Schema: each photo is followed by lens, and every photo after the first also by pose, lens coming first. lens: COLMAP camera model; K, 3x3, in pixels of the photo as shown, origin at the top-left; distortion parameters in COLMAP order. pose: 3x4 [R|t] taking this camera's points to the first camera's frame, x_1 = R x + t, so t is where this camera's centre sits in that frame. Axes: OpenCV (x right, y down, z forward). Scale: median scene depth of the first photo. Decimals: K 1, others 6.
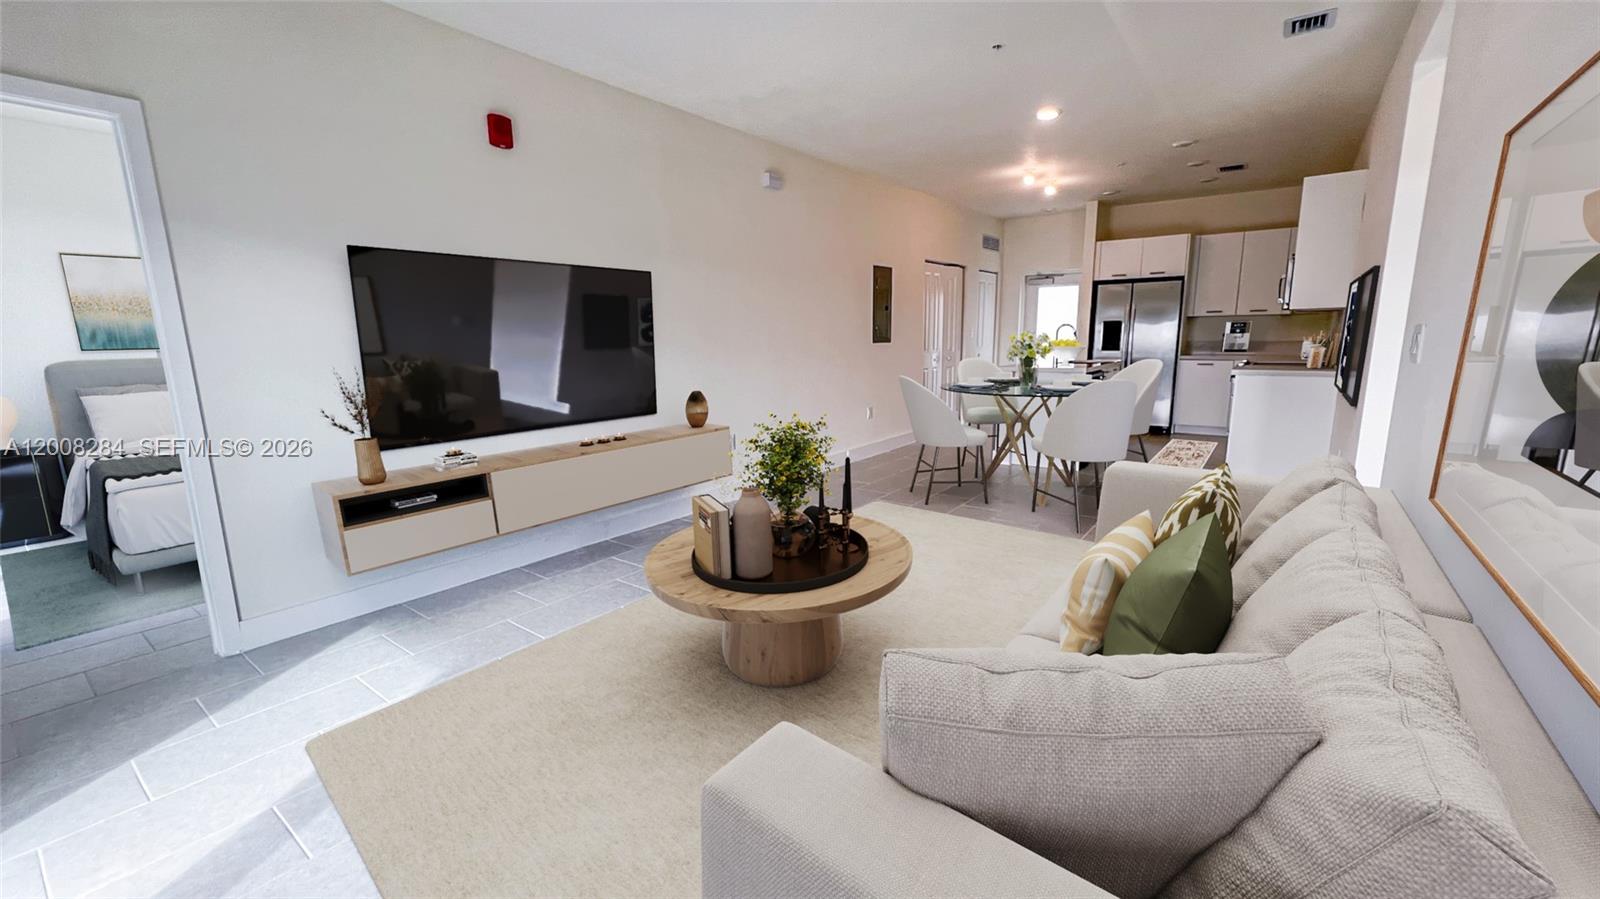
lens RADIAL K [[615.4, 0, 800.0], [0, 615.4, 449.5], [0, 0, 1]] dist [-0.000402, -0.000084]
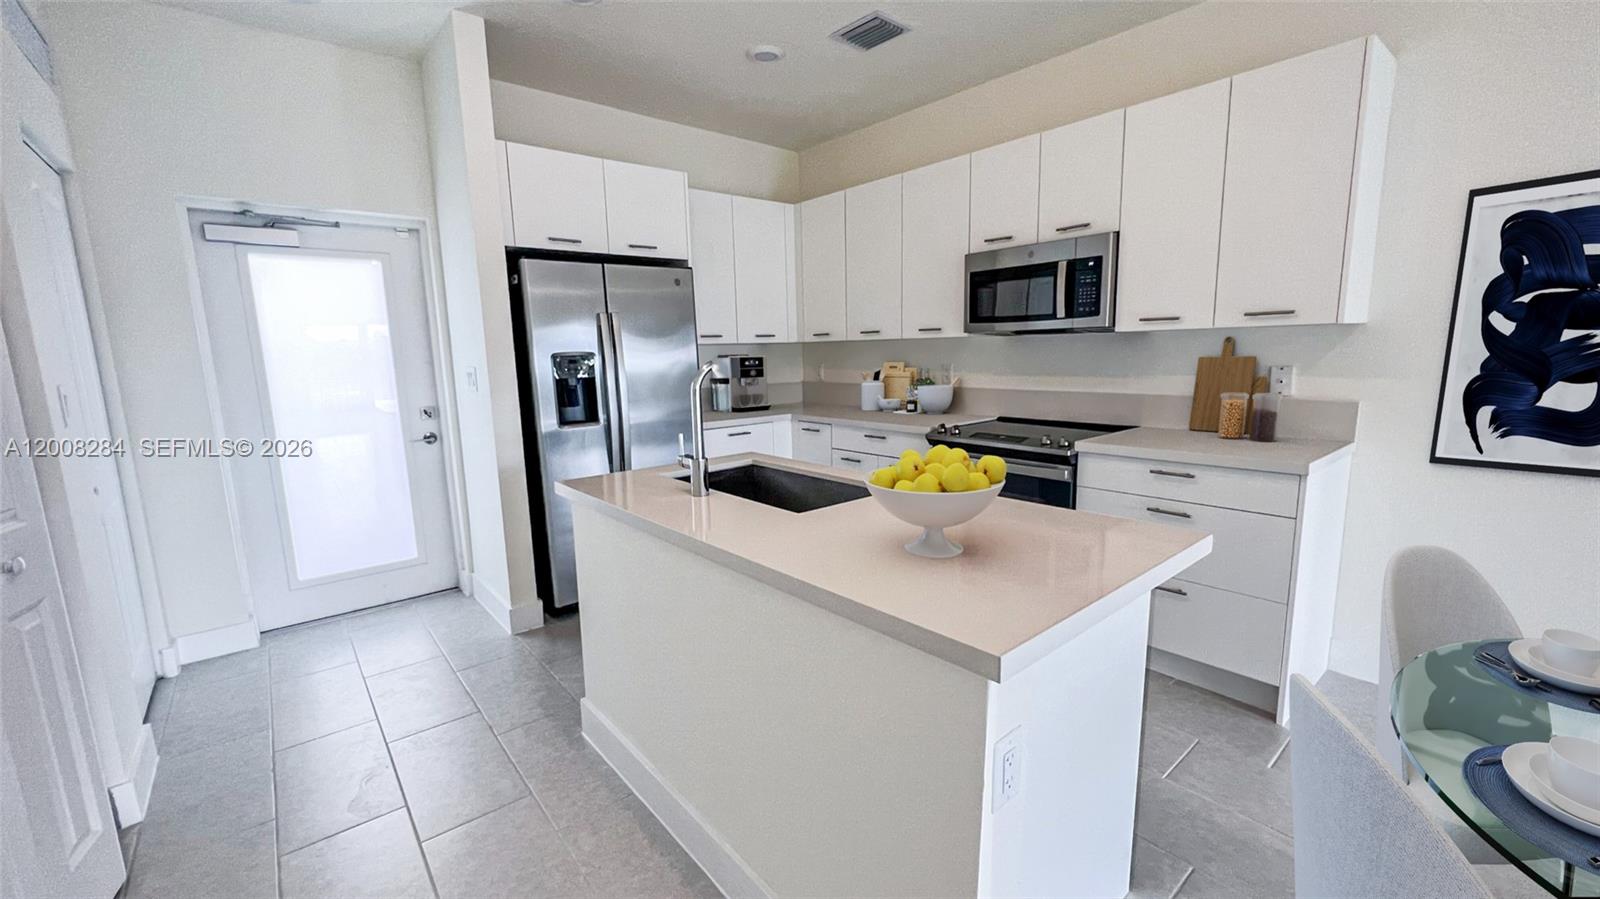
lens RADIAL K [[638.0, 0, 800.0], [0, 638.0, 449.5], [0, 0, 1]] dist [-0.002630, -0.000208]
pose [[0.206866, -0.156941, 0.965700, 0.133836], [0.203100, 0.972437, 0.114529, -0.172304], [-0.957056, 0.172442, 0.233039, 0.800527]]
